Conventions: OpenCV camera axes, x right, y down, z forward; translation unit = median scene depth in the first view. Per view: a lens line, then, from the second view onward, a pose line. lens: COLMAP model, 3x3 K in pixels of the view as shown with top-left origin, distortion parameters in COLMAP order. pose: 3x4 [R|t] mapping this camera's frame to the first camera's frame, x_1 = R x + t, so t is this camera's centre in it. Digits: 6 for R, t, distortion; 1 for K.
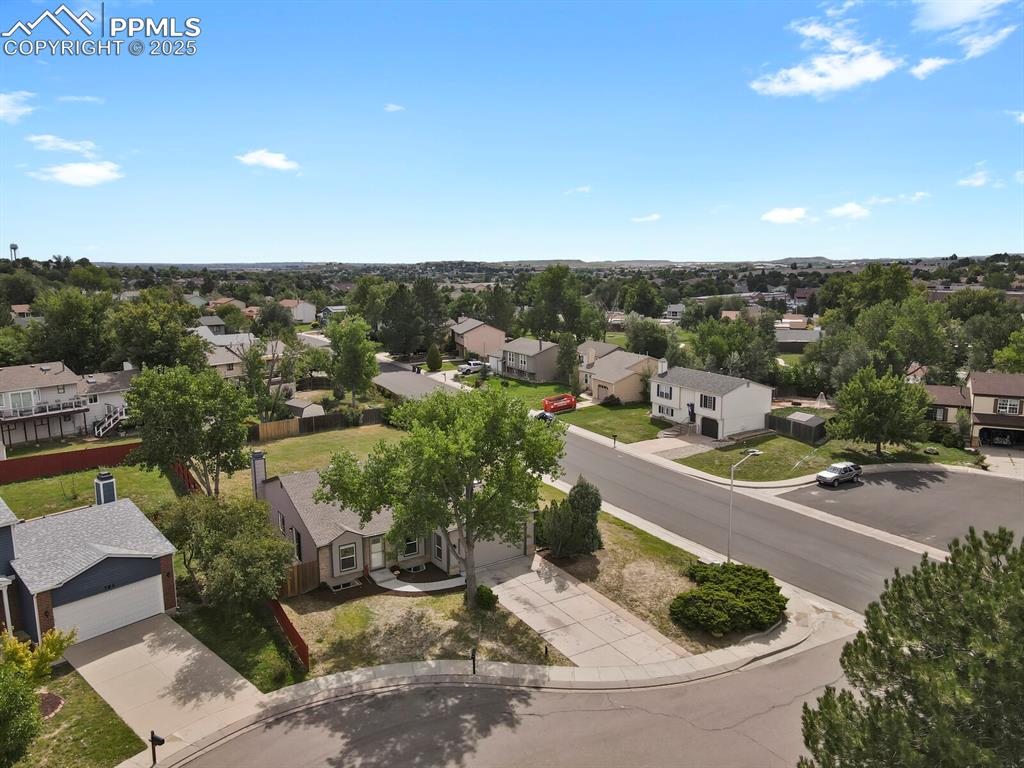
lens RADIAL K [[753.2, 0, 518.6], [0, 753.2, 379.3], [0, 0, 1]] dist [0.010792, 0.011050]
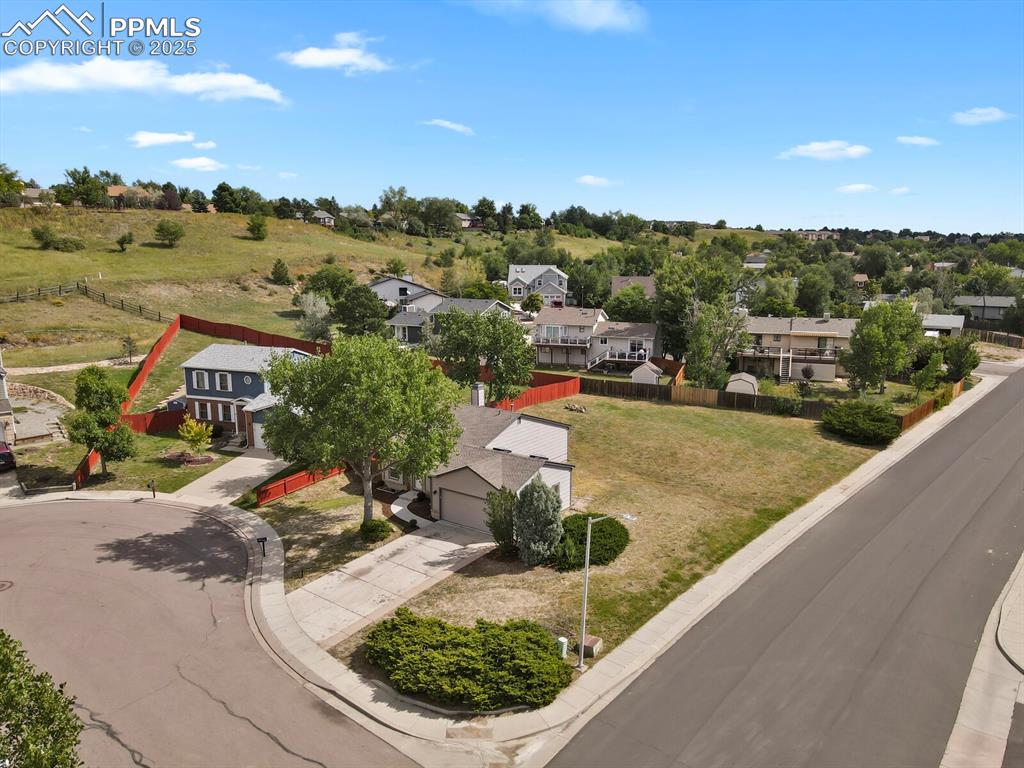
lens RADIAL K [[753.2, 0, 511.1], [0, 753.2, 390.7], [0, 0, 1]] dist [0.010792, 0.011050]
pose [[0.330344, 0.191871, -0.924153, 0.923512], [-0.150481, 0.977302, 0.149116, -0.094448], [0.931788, 0.089808, 0.351719, 0.728558]]
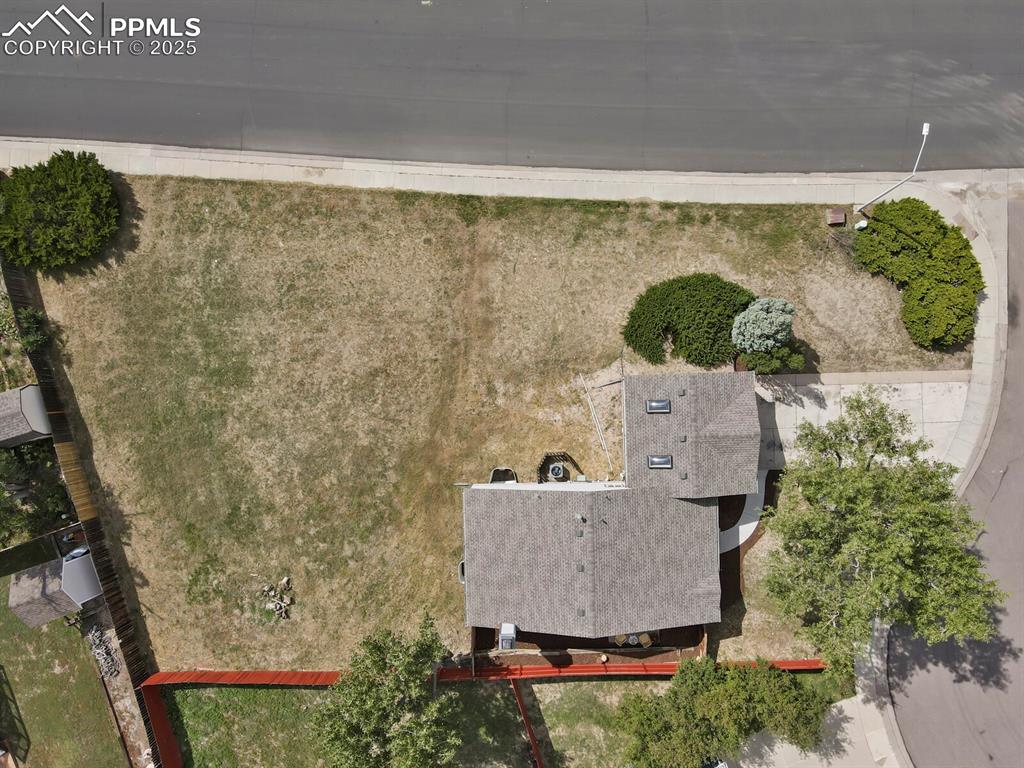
lens RADIAL K [[753.2, 0, 510.8], [0, 753.2, 385.7], [0, 0, 1]] dist [0.010792, 0.011050]
pose [[0.536136, -0.843817, -0.023027, -0.125430], [0.160494, 0.075116, 0.984174, -0.778412], [-0.828734, -0.531347, 0.175700, 1.167023]]
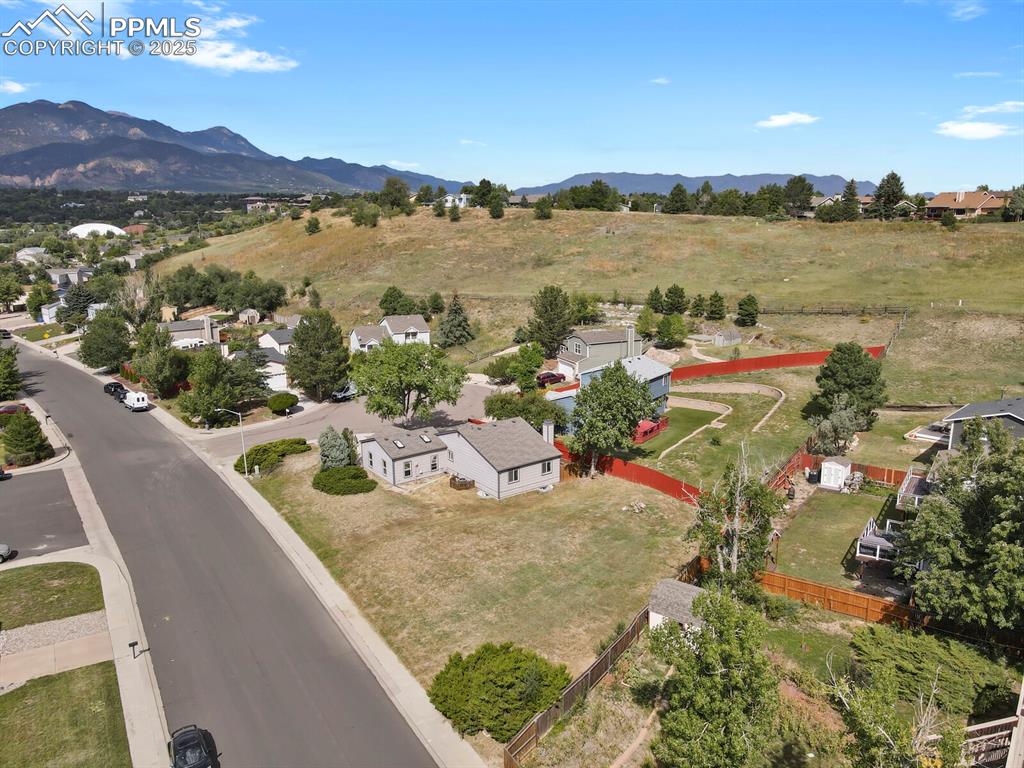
lens RADIAL K [[753.2, 0, 511.2], [0, 753.2, 385.1], [0, 0, 1]] dist [0.010792, 0.011050]
pose [[-0.999176, 0.020664, -0.034945, -0.263722], [0.006133, 0.927722, 0.373222, -0.585301], [0.040131, 0.372700, -0.927084, 2.681313]]
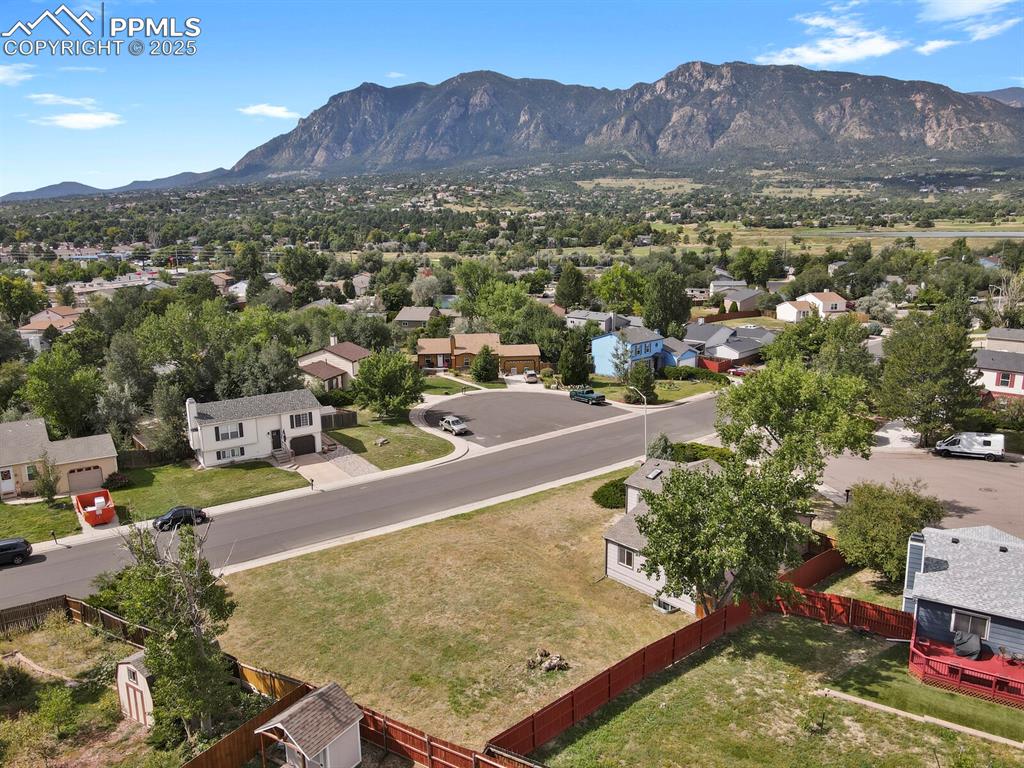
lens RADIAL K [[753.2, 0, 521.9], [0, 753.2, 383.7], [0, 0, 1]] dist [0.010792, 0.011050]
pose [[-0.128849, -0.203098, 0.970644, -1.326618], [0.169578, 0.959873, 0.223355, -0.339252], [-0.977057, 0.193379, -0.089237, 1.489407]]
